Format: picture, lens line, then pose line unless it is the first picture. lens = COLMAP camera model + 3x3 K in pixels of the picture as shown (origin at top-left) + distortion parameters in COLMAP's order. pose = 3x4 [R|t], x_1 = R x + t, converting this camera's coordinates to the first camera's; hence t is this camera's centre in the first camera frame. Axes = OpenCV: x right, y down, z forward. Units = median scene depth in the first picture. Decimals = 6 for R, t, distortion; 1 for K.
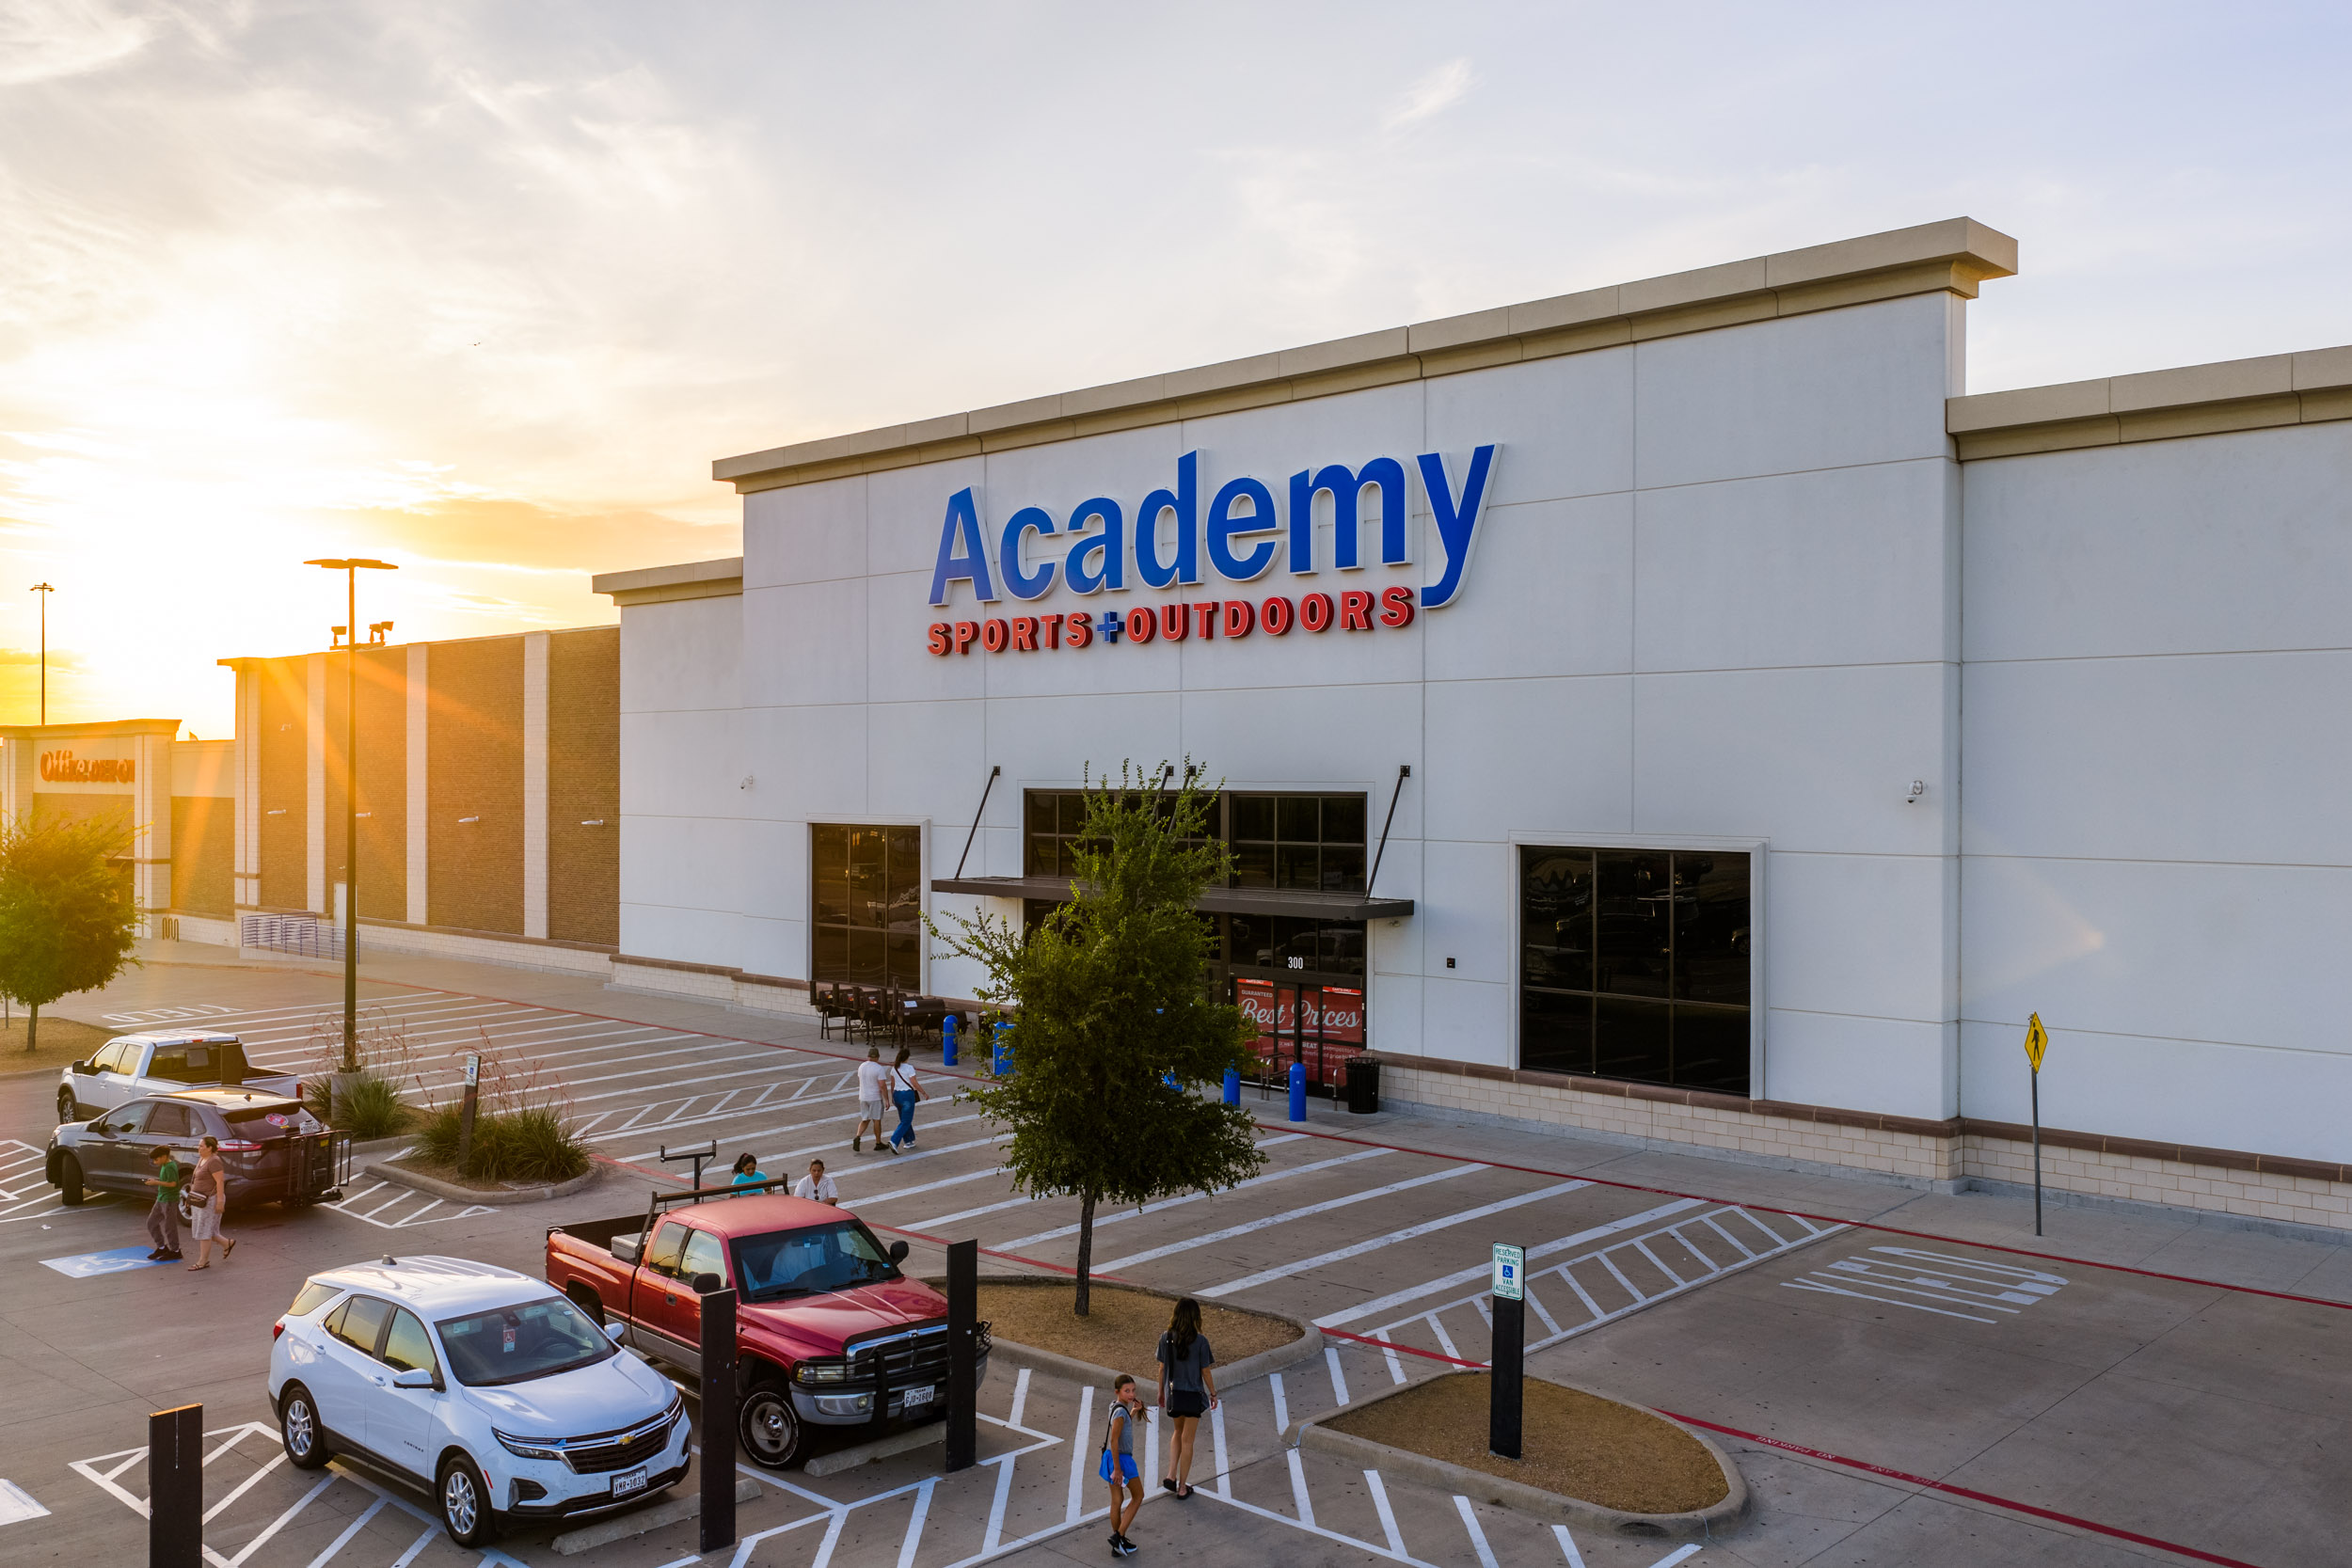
lens RADIAL K [[1973.9, 0, 1176.0], [0, 1973.9, 784.0], [0, 0, 1]] dist [-0.002648, -0.007679]
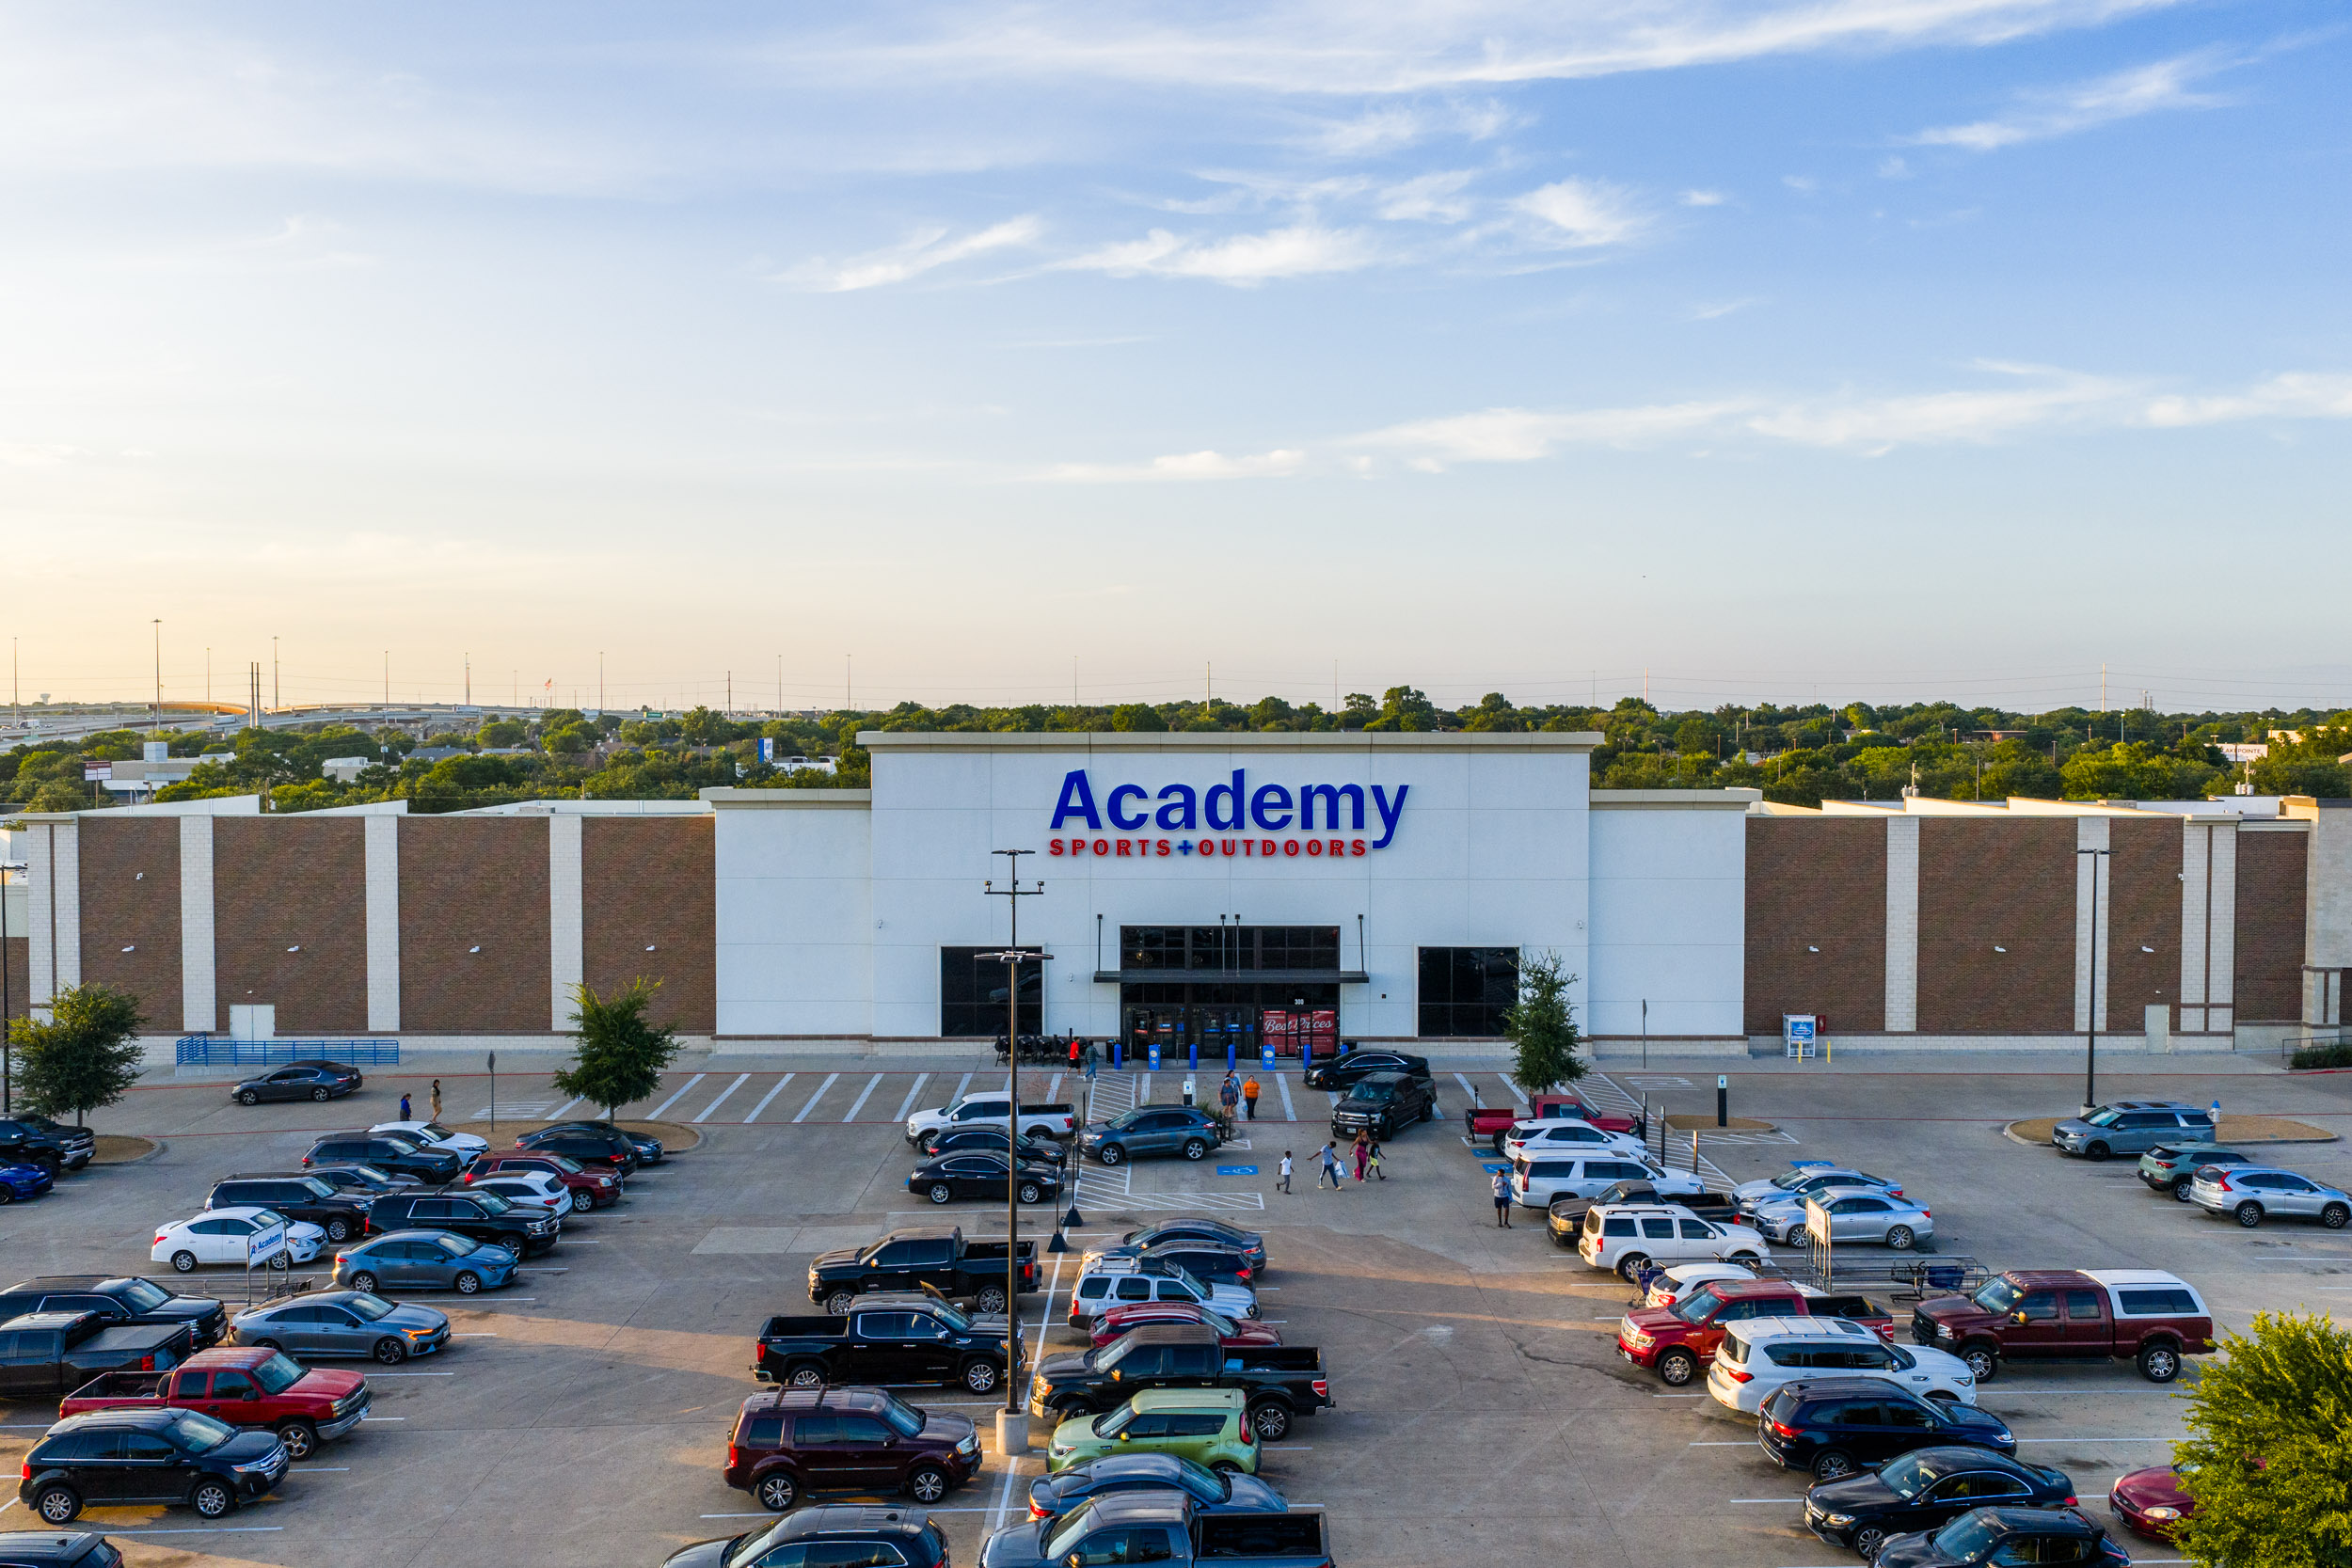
lens RADIAL K [[1973.9, 0, 1176.0], [0, 1973.9, 784.0], [0, 0, 1]] dist [-0.002648, -0.007679]
pose [[0.713467, -0.024127, 0.700273, -1.598346], [0.002311, 0.999483, 0.032081, -0.228543], [-0.700685, -0.021270, 0.713154, -0.496267]]
